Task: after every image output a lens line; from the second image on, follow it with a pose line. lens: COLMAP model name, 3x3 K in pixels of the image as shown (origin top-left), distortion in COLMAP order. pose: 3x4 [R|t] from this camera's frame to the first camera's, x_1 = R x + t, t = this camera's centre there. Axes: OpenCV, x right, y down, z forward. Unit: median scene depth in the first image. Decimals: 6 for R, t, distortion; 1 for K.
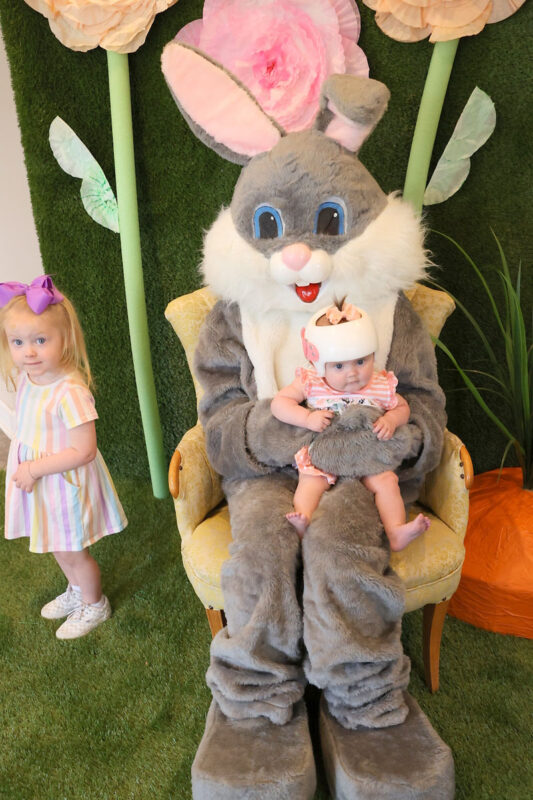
lens RADIAL K [[1028.0, 0, 256.7], [0, 1028.0, 418.0], [0, 0, 1]] dist [0.125680, 0.077557]
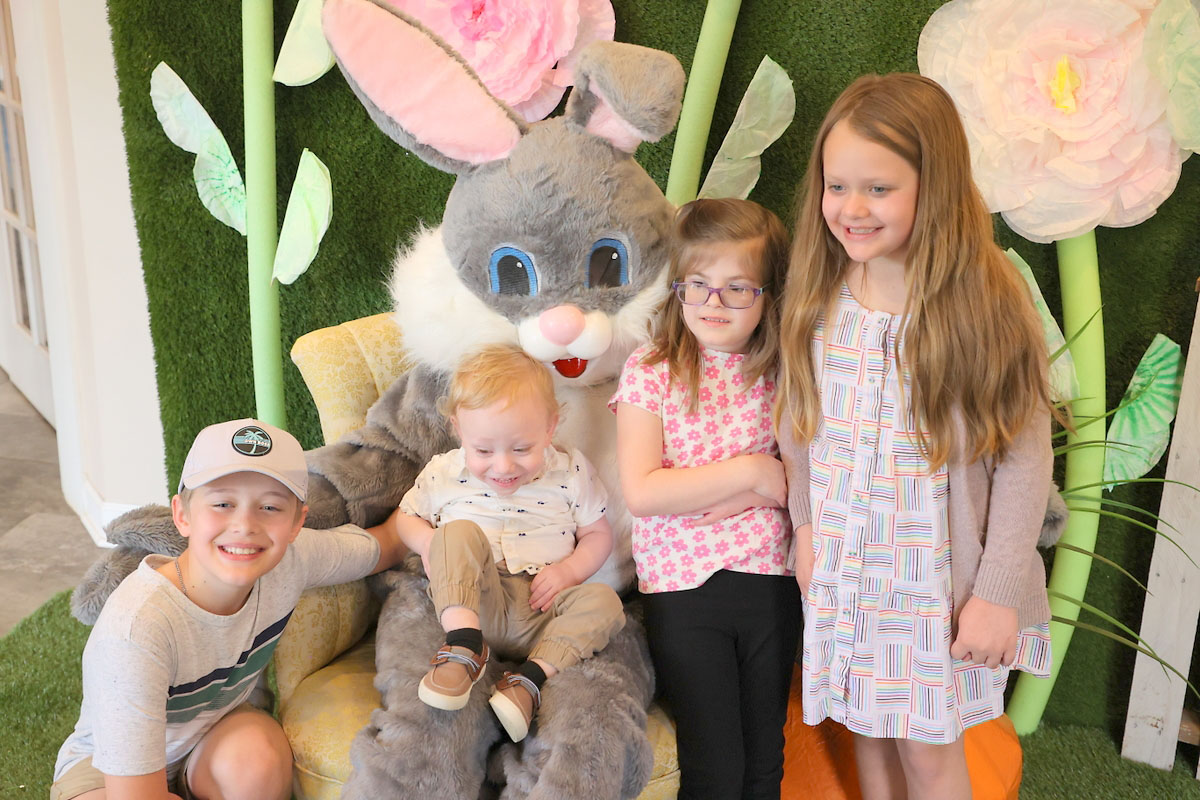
lens RADIAL K [[1541.9, 0, 590.0], [0, 1541.9, 405.3], [0, 0, 1]] dist [0.125680, 0.077557]
pose [[0.998463, 0.054832, -0.008007, 0.111602], [-0.055348, 0.993832, -0.096101, 0.016530], [0.002688, 0.096396, 0.995339, 0.004721]]
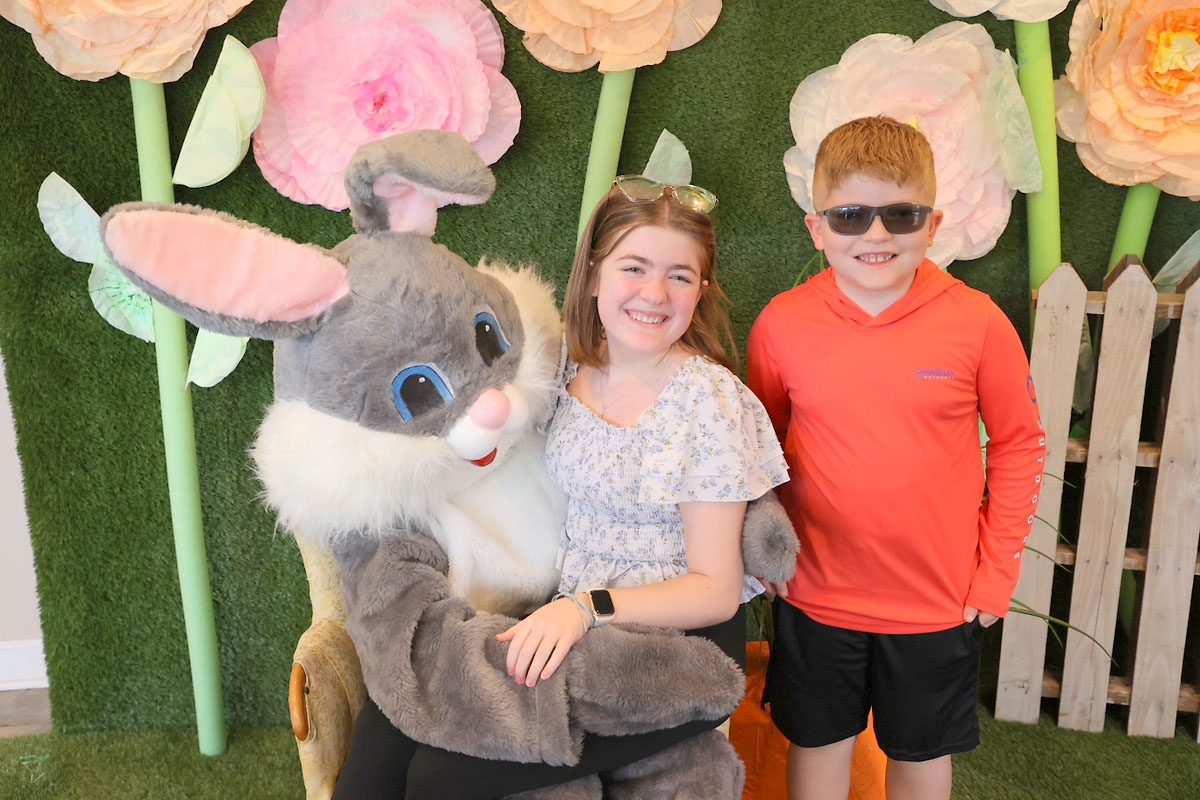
lens RADIAL K [[1478.9, 0, 607.3], [0, 1478.9, 399.8], [0, 0, 1]] dist [0.107630, 0.054987]
pose [[0.960037, -0.057231, 0.273959, -0.127604], [0.095918, 0.986868, -0.129968, 0.008028], [-0.262923, 0.151052, 0.952919, 0.030083]]
